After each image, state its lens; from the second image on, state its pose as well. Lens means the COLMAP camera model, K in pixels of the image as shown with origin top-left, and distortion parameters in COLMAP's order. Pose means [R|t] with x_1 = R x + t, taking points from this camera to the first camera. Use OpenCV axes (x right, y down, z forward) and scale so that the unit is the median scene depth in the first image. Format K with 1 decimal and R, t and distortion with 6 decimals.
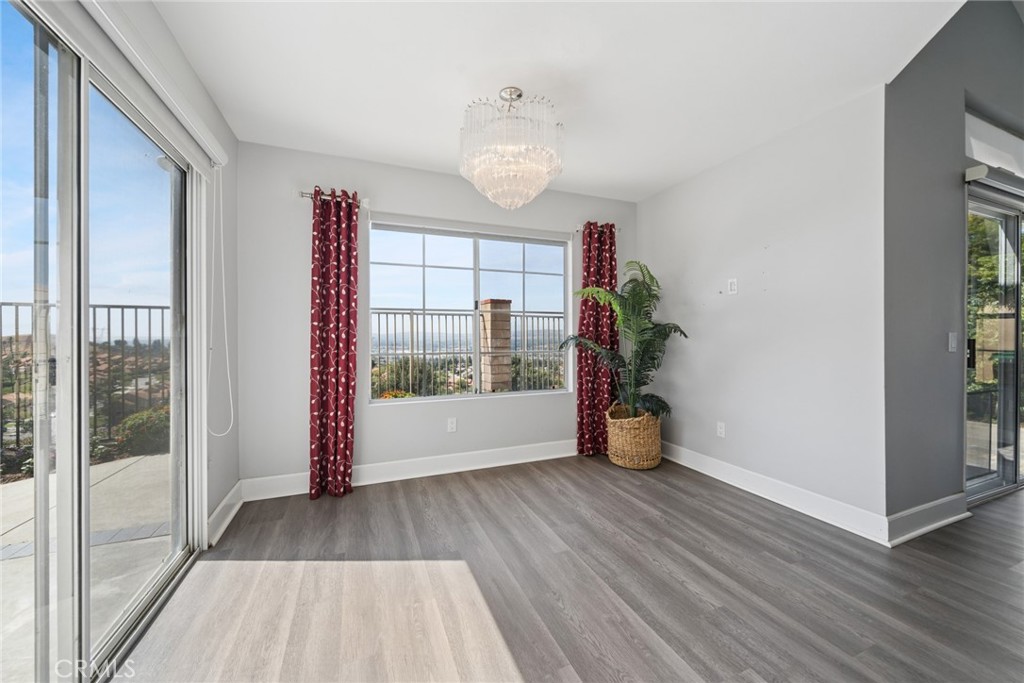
lens RADIAL K [[378.2, 0, 507.4], [0, 378.2, 334.6], [0, 0, 1]] dist [-0.001613, 0.000016]
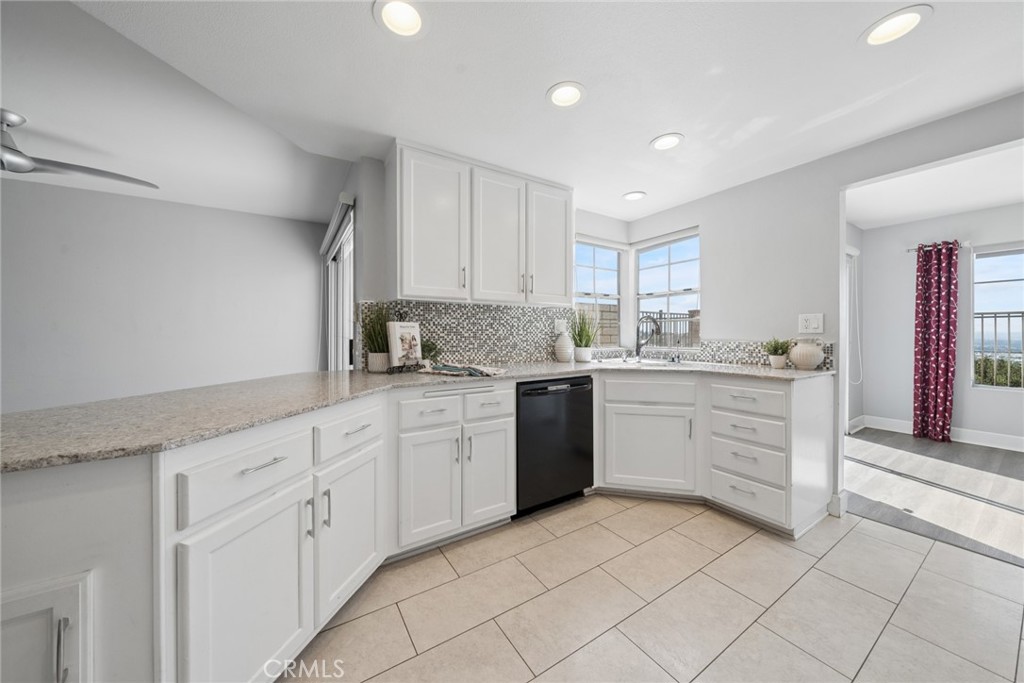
lens RADIAL K [[351.1, 0, 508.3], [0, 351.1, 335.4], [0, 0, 1]] dist [-0.003206, -0.000674]
pose [[0.184421, 0.007413, -0.982819, 0.585555], [0.003246, 0.999962, 0.008151, -0.019949], [0.982842, -0.004693, 0.184390, -0.920663]]
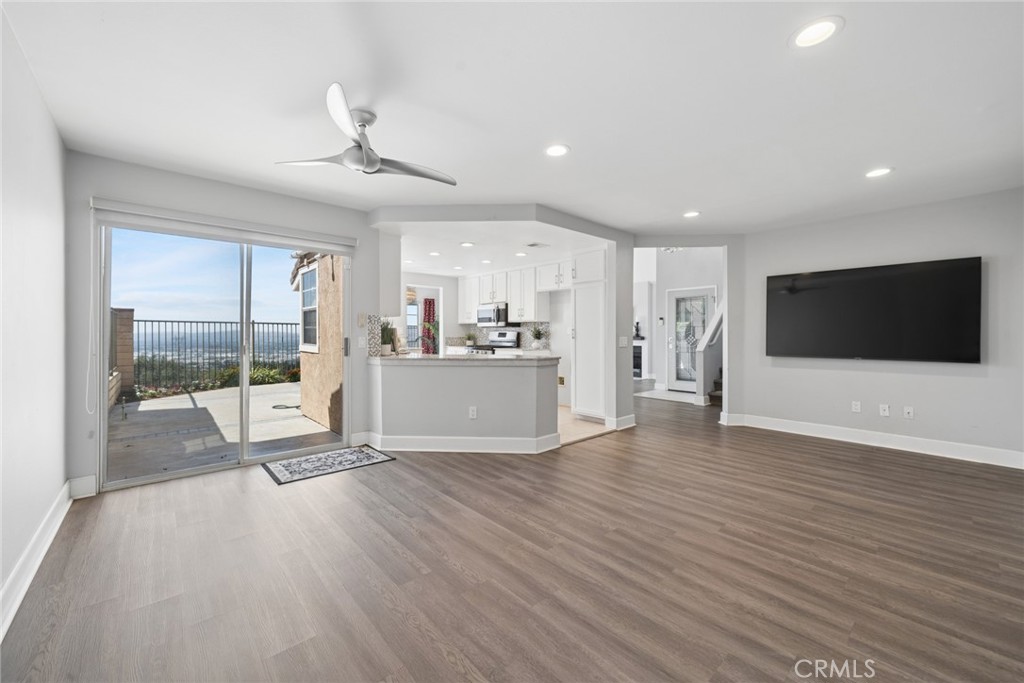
lens RADIAL K [[397.1, 0, 510.8], [0, 397.1, 338.6], [0, 0, 1]] dist [-0.006137, 0.000087]
pose [[0.938164, -0.001664, 0.346186, -0.293948], [-0.002547, 0.999928, 0.011709, -0.020068], [-0.346181, -0.011867, 0.938093, -2.679779]]
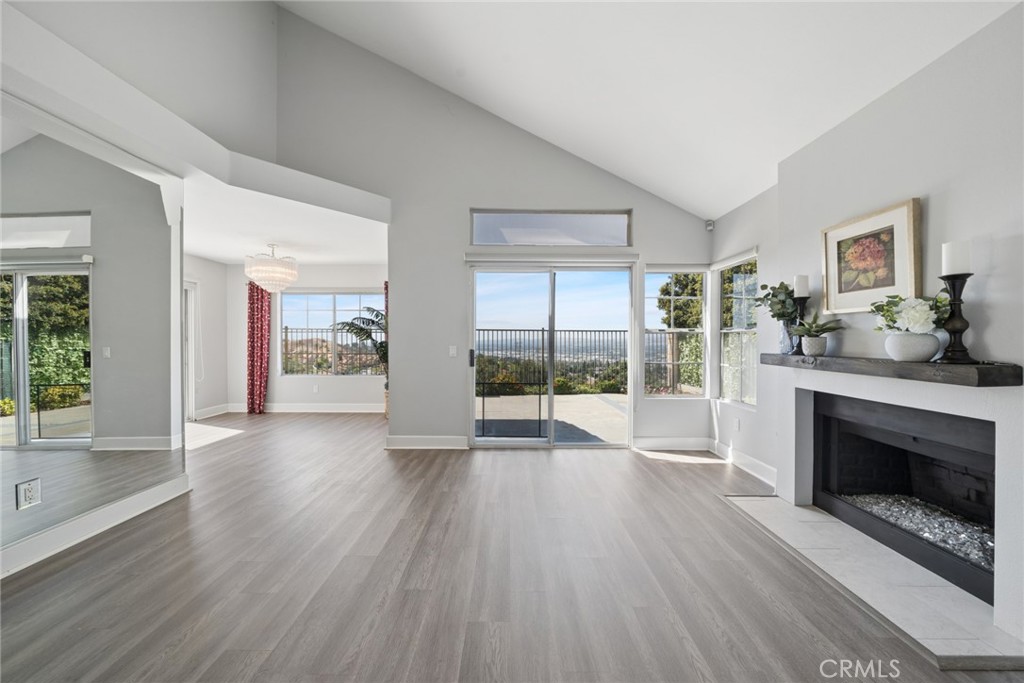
lens RADIAL K [[351.1, 0, 509.2], [0, 351.1, 340.5], [0, 0, 1]] dist [-0.003206, -0.000674]
pose [[0.925237, 0.003056, -0.379376, 1.671431], [-0.001952, 0.999993, 0.003295, -0.031092], [0.379383, -0.002308, 0.925237, -0.370805]]
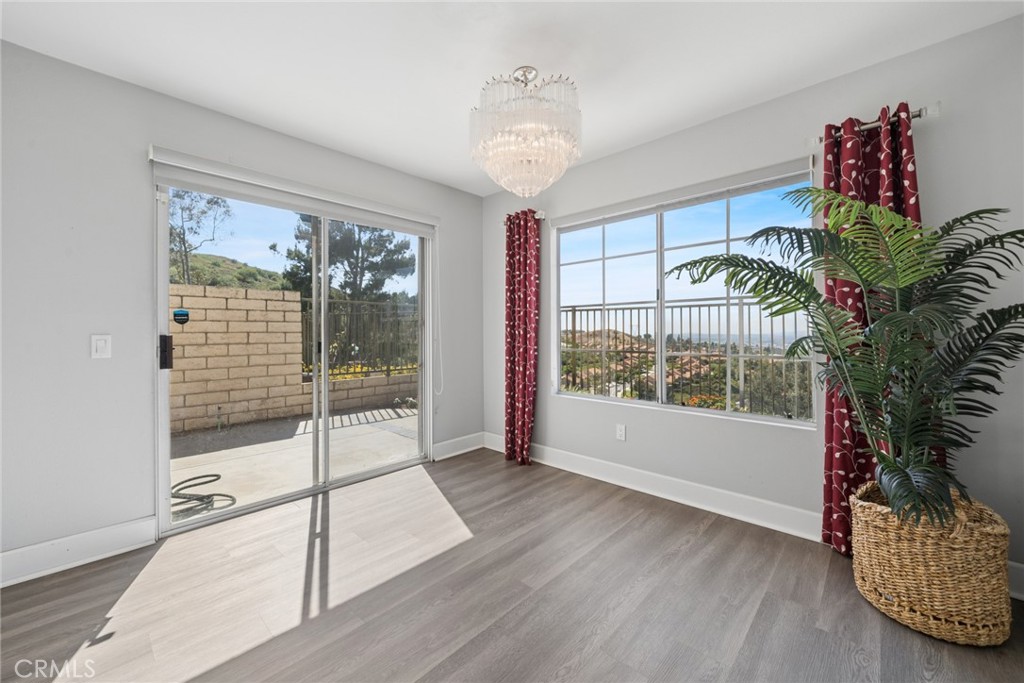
lens RADIAL K [[397.1, 0, 511.0], [0, 397.1, 331.5], [0, 0, 1]] dist [-0.006137, 0.000087]
pose [[0.425760, 0.001365, -0.904835, 0.650190], [0.003149, 0.999991, 0.002991, -0.002641], [0.904831, -0.004123, 0.425752, 0.405433]]
